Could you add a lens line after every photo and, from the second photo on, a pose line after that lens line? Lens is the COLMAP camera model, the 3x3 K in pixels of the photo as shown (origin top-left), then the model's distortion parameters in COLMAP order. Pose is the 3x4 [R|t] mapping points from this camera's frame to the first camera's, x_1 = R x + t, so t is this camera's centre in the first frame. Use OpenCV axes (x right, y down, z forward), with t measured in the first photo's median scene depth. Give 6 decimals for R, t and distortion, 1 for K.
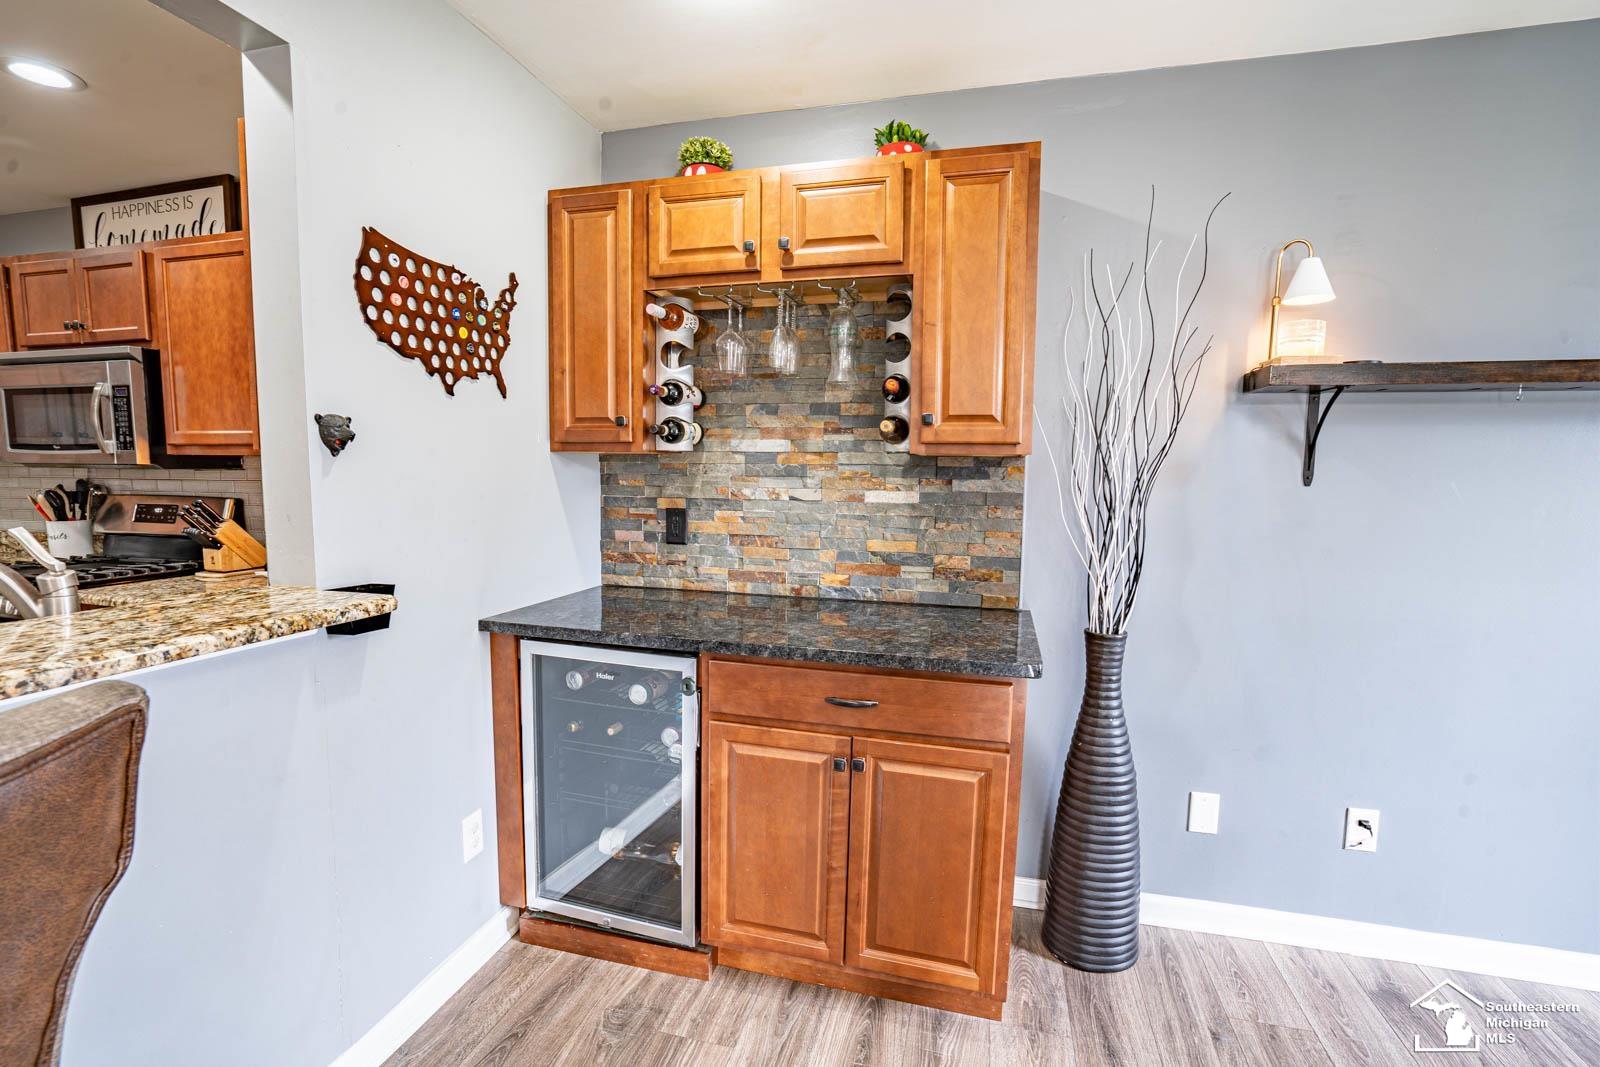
lens RADIAL K [[736.9, 0, 792.4], [0, 736.9, 543.8], [0, 0, 1]] dist [-0.061510, 0.023536]
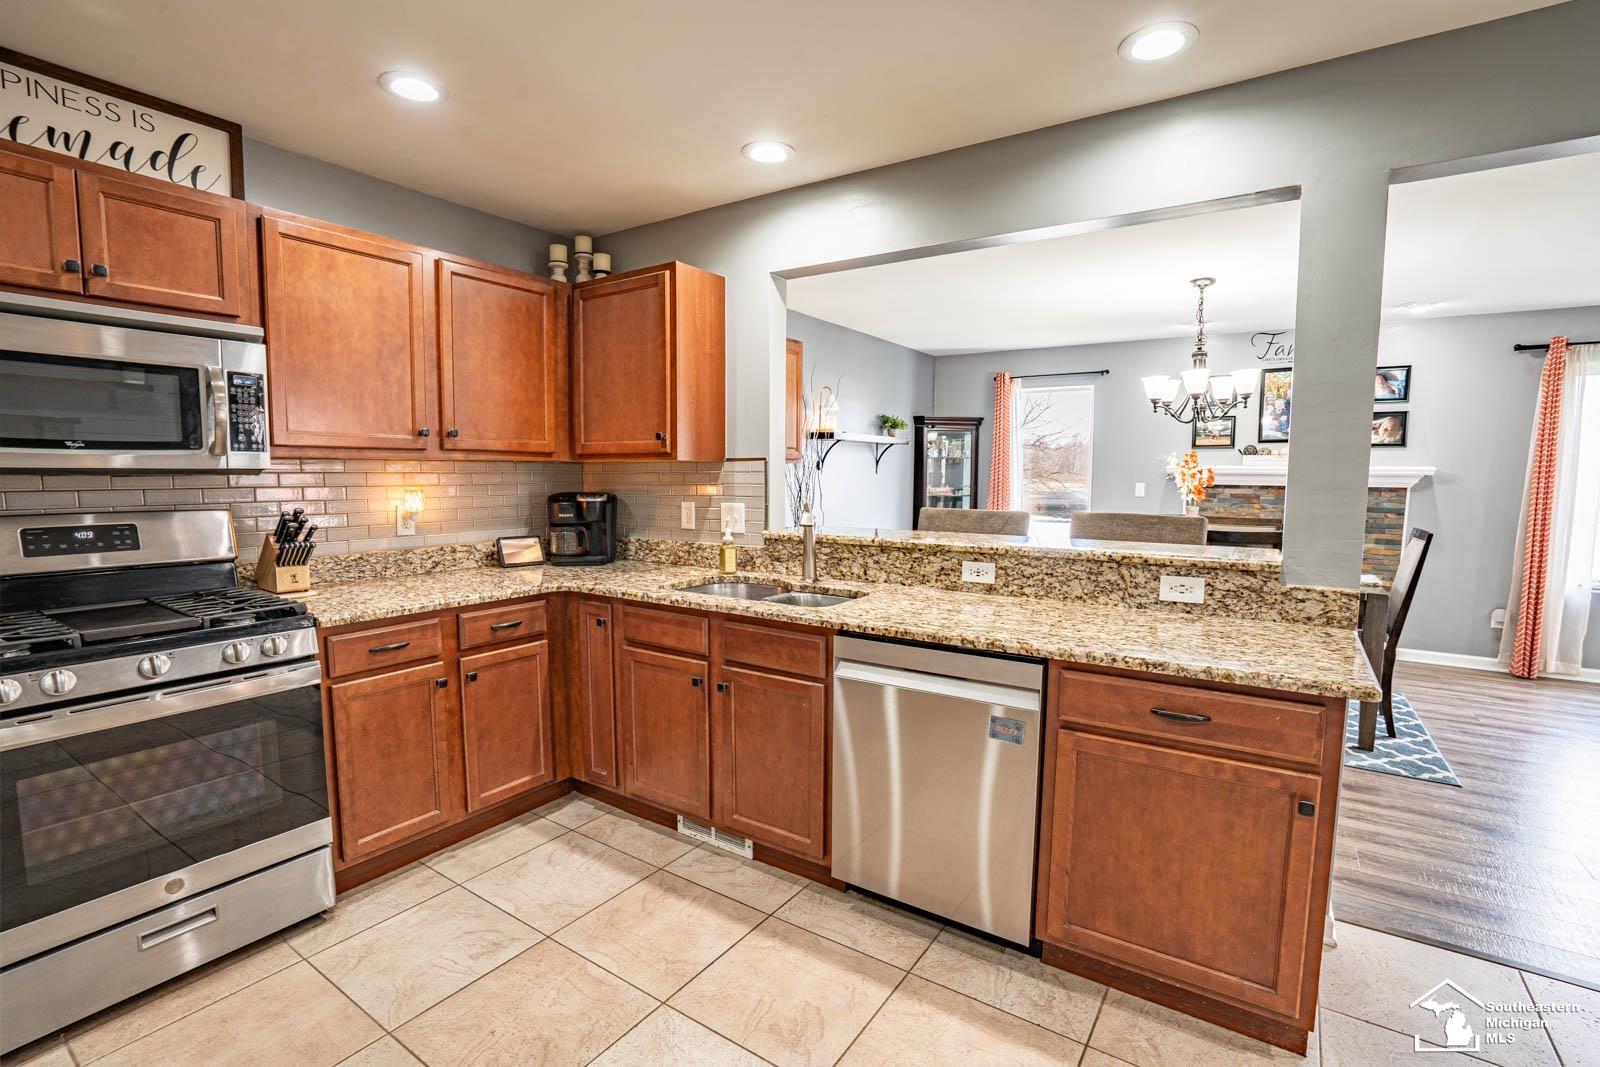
lens RADIAL K [[736.9, 0, 792.4], [0, 736.9, 543.8], [0, 0, 1]] dist [-0.061510, 0.023536]
pose [[0.323889, -0.102412, 0.940536, -1.673450], [0.092964, 0.992758, 0.076085, -0.034232], [-0.941517, 0.062793, 0.331064, 0.157602]]
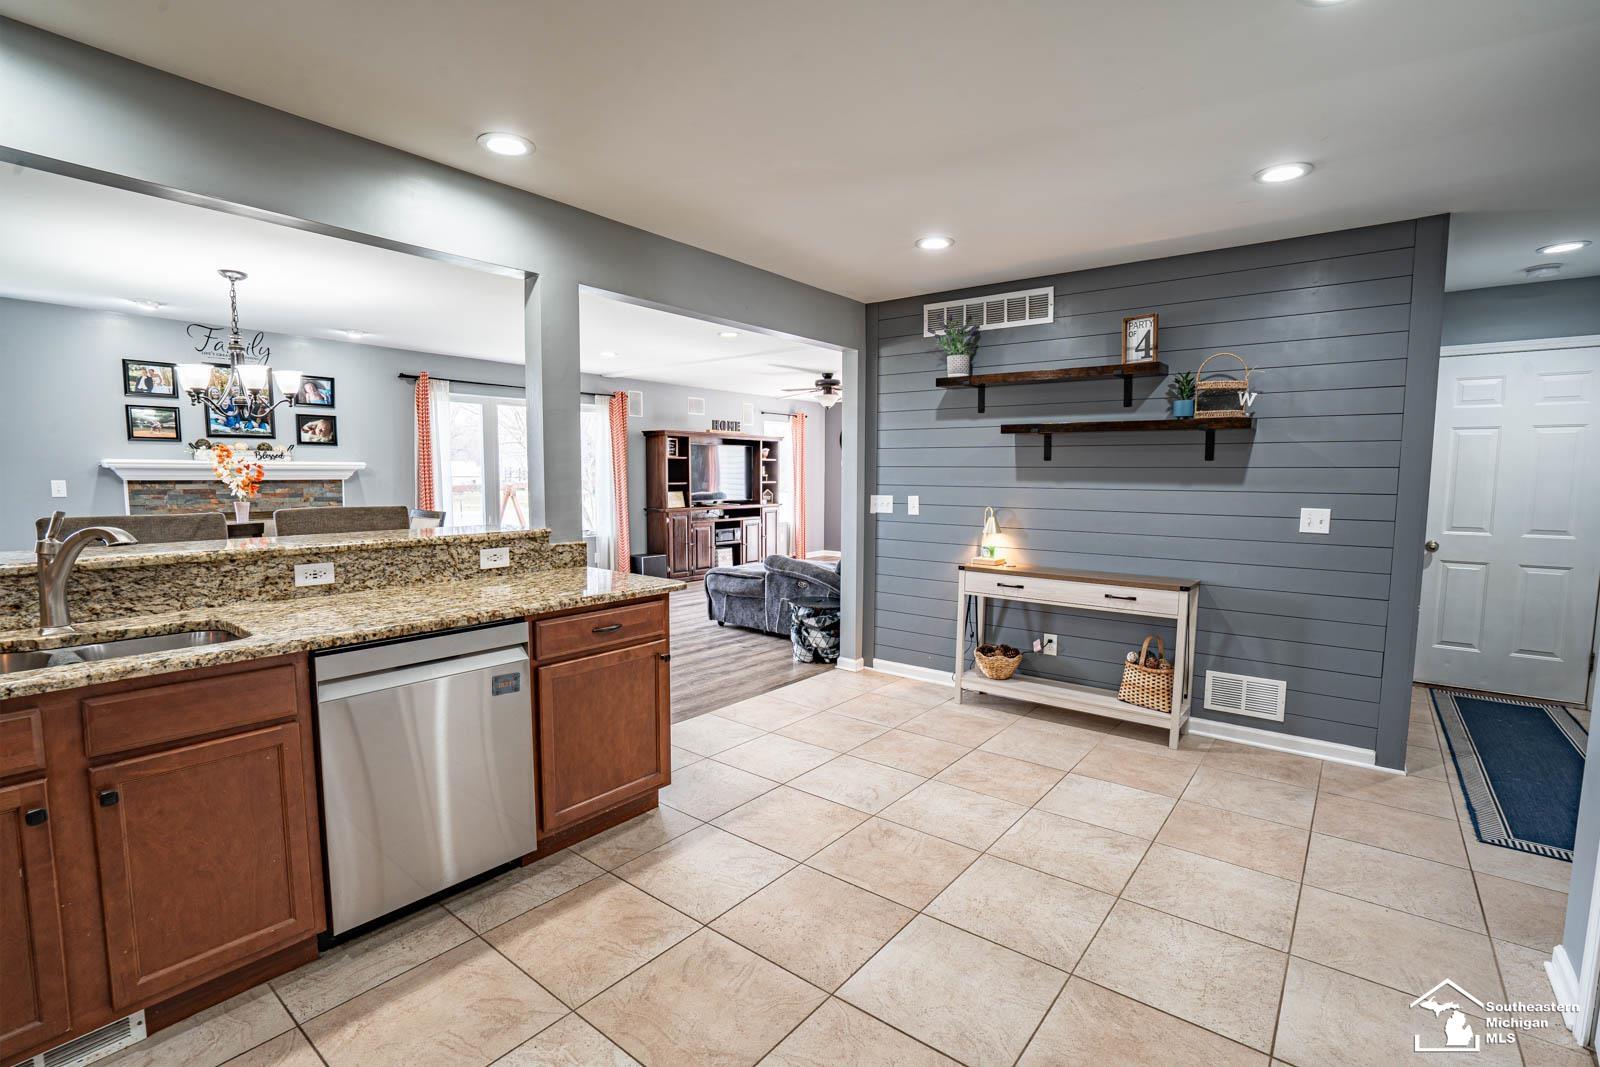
lens RADIAL K [[736.9, 0, 792.4], [0, 736.9, 543.8], [0, 0, 1]] dist [-0.061510, 0.023536]
pose [[-0.919866, -0.056247, 0.388180, -1.571569], [0.019990, 0.981655, 0.189613, -0.103272], [-0.391724, 0.182178, -0.901867, 0.895331]]
